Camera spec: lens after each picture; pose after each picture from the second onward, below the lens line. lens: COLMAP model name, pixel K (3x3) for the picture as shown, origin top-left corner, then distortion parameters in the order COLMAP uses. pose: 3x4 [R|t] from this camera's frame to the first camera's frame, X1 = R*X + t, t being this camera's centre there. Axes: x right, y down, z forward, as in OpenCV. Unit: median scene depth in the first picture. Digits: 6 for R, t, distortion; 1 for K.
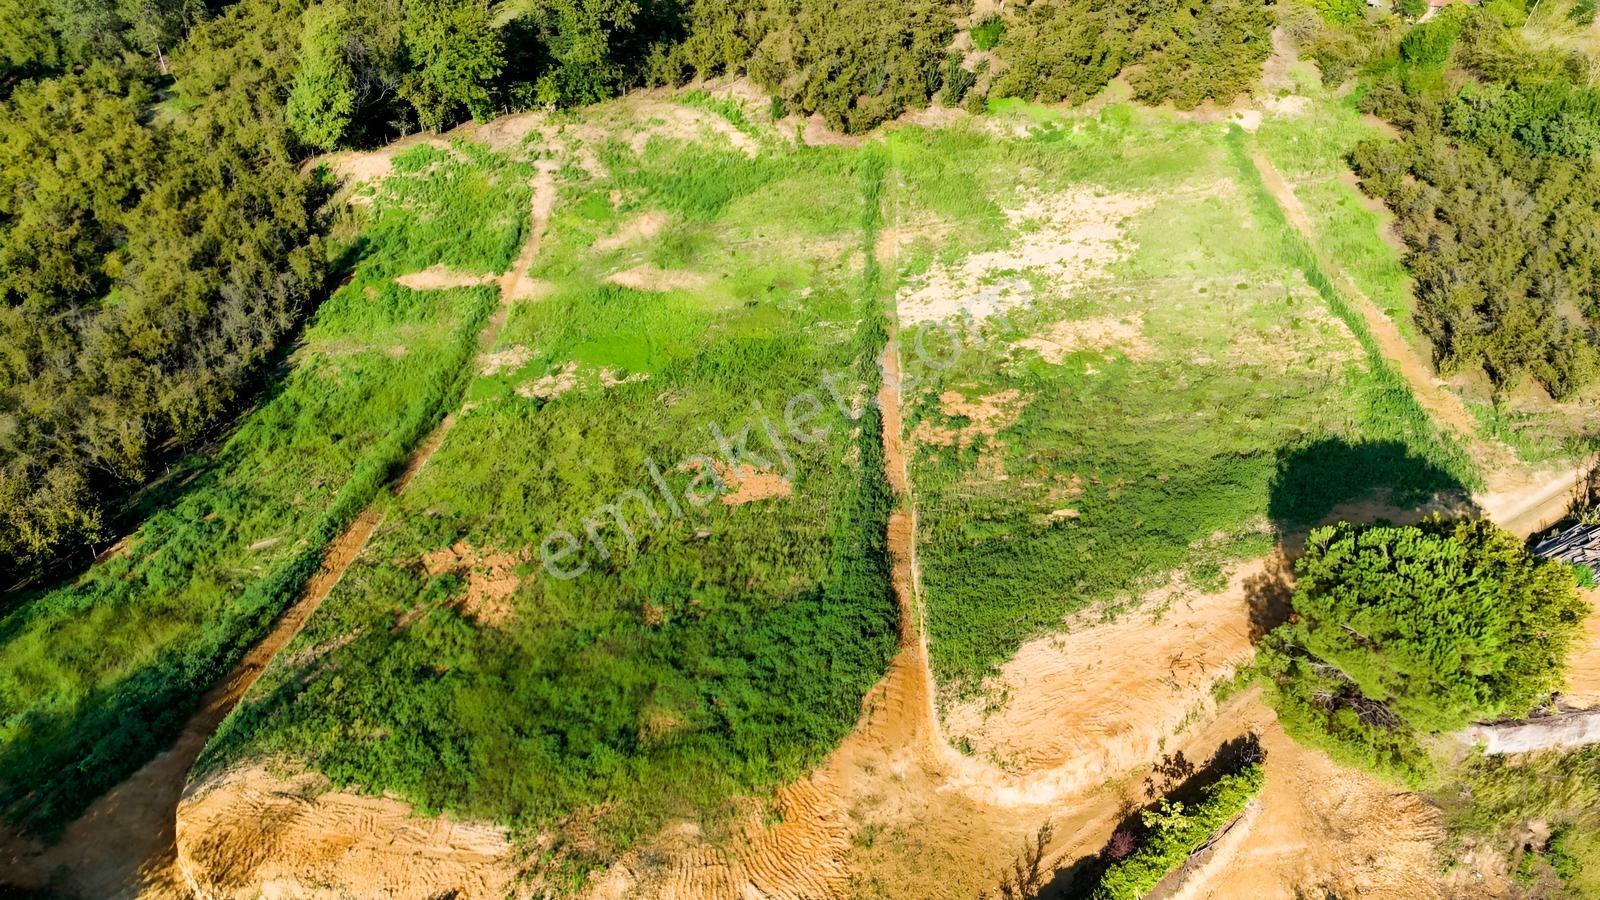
lens RADIAL K [[1175.6, 0, 799.5], [0, 1175.6, 447.1], [0, 0, 1]] dist [0.084433, -0.086565]
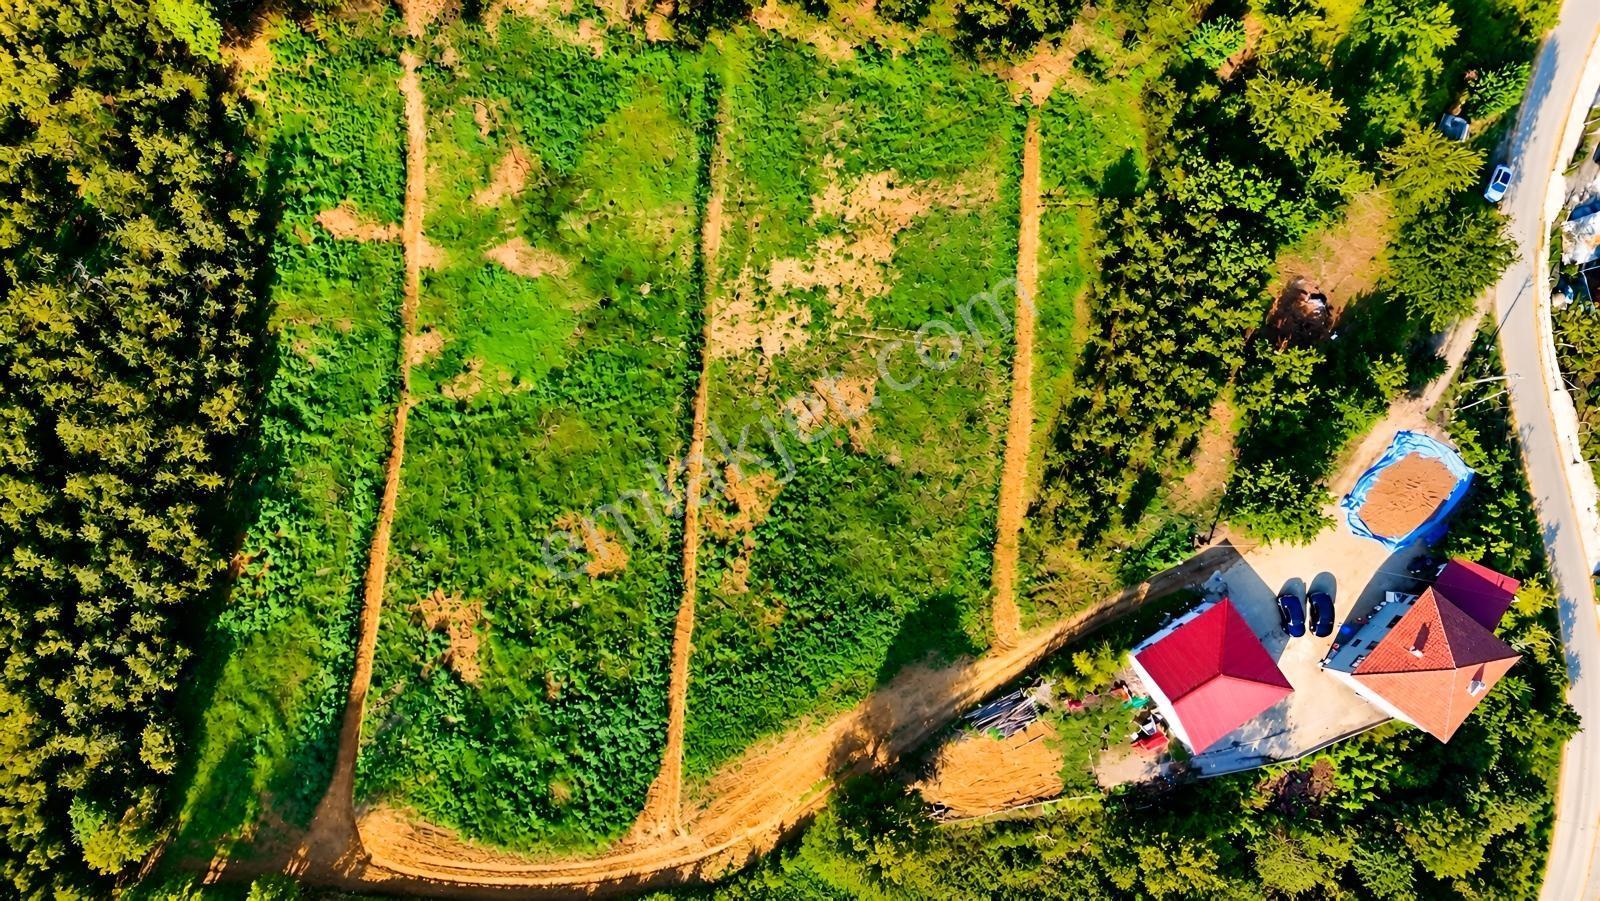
lens RADIAL K [[1190.1, 0, 723.3], [0, 1190.1, 405.6], [0, 0, 1]] dist [0.128320, -0.147254]
pose [[0.999747, 0.022169, 0.003761, 0.087750], [-0.017489, 0.661472, 0.749766, -1.024353], [0.014133, -0.749642, 0.661693, 0.022961]]
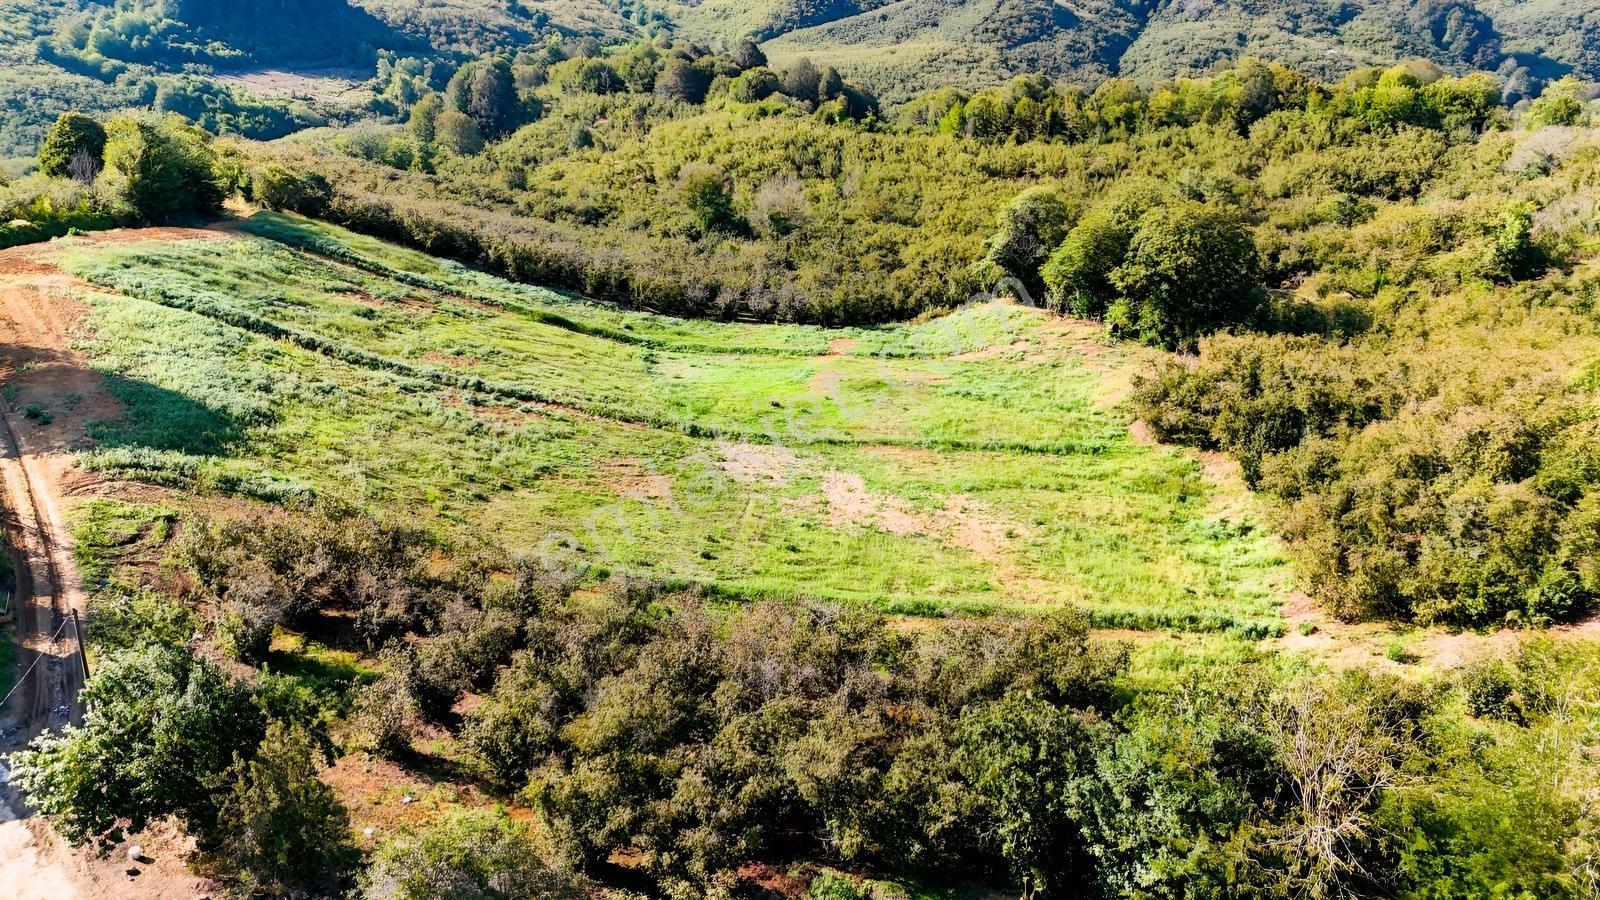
lens RADIAL K [[1175.1, 0, 799.0], [0, 1175.1, 451.4], [0, 0, 1]] dist [0.083399, -0.086080]
pose [[0.057605, 0.378389, -0.923852, 0.901861], [-0.665003, 0.704749, 0.247185, -0.350683], [0.744616, 0.600125, 0.292226, 0.711955]]
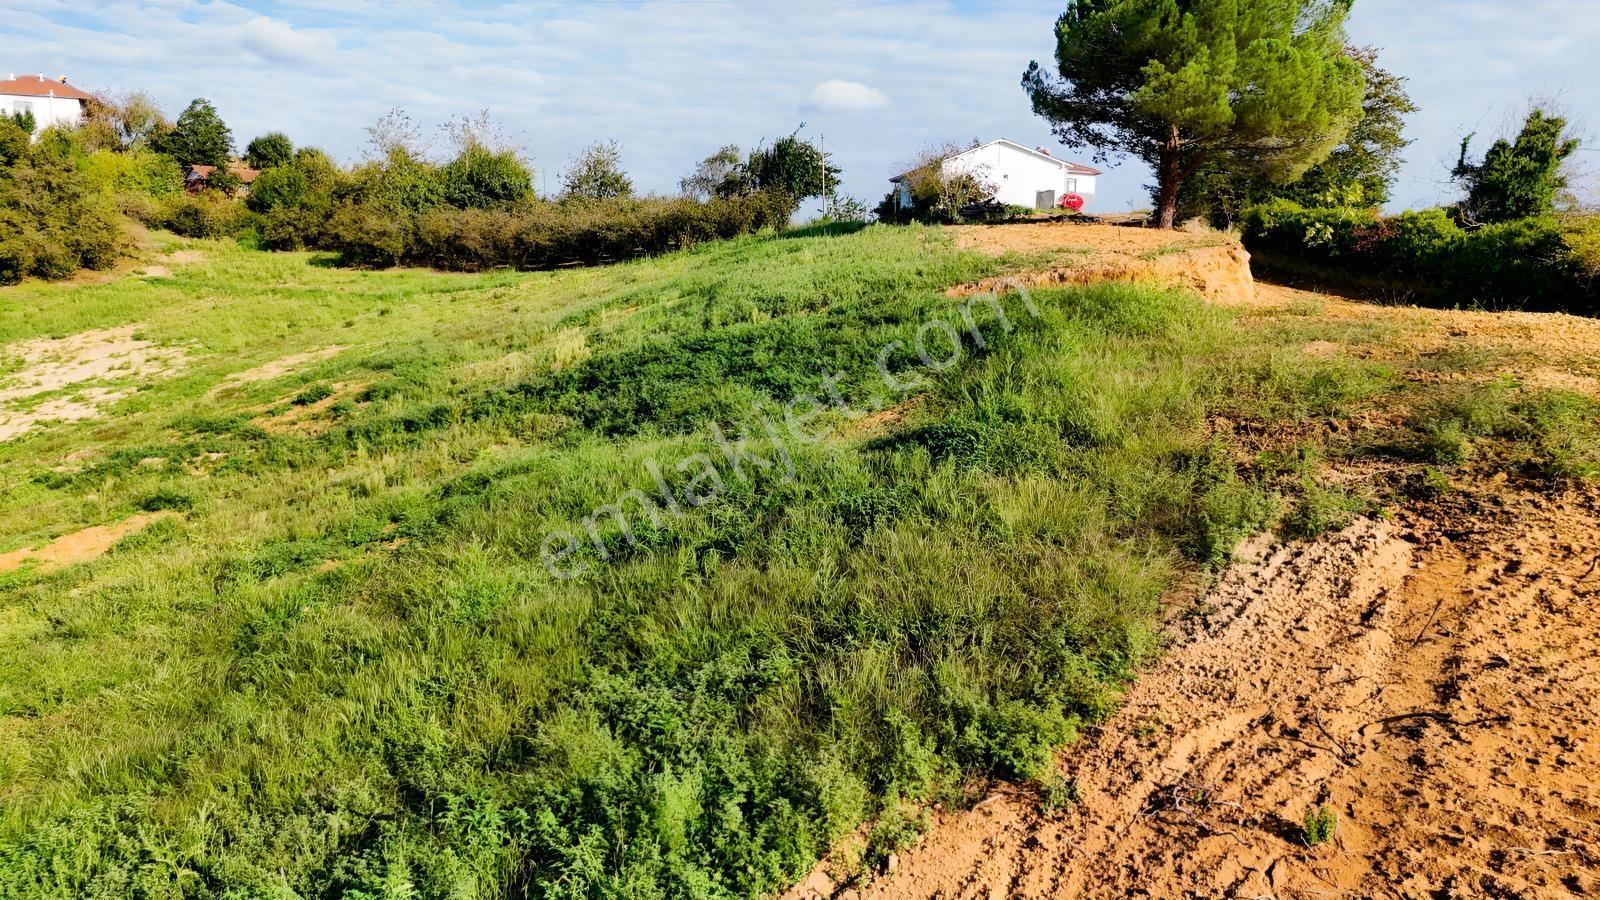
lens RADIAL K [[1175.1, 0, 799.0], [0, 1175.1, 451.4], [0, 0, 1]] dist [0.083399, -0.086080]
pose [[0.380022, -0.207706, 0.901355, -0.228632], [0.576683, 0.815094, -0.055309, 0.128760], [-0.723201, 0.540814, 0.429534, 0.455948]]
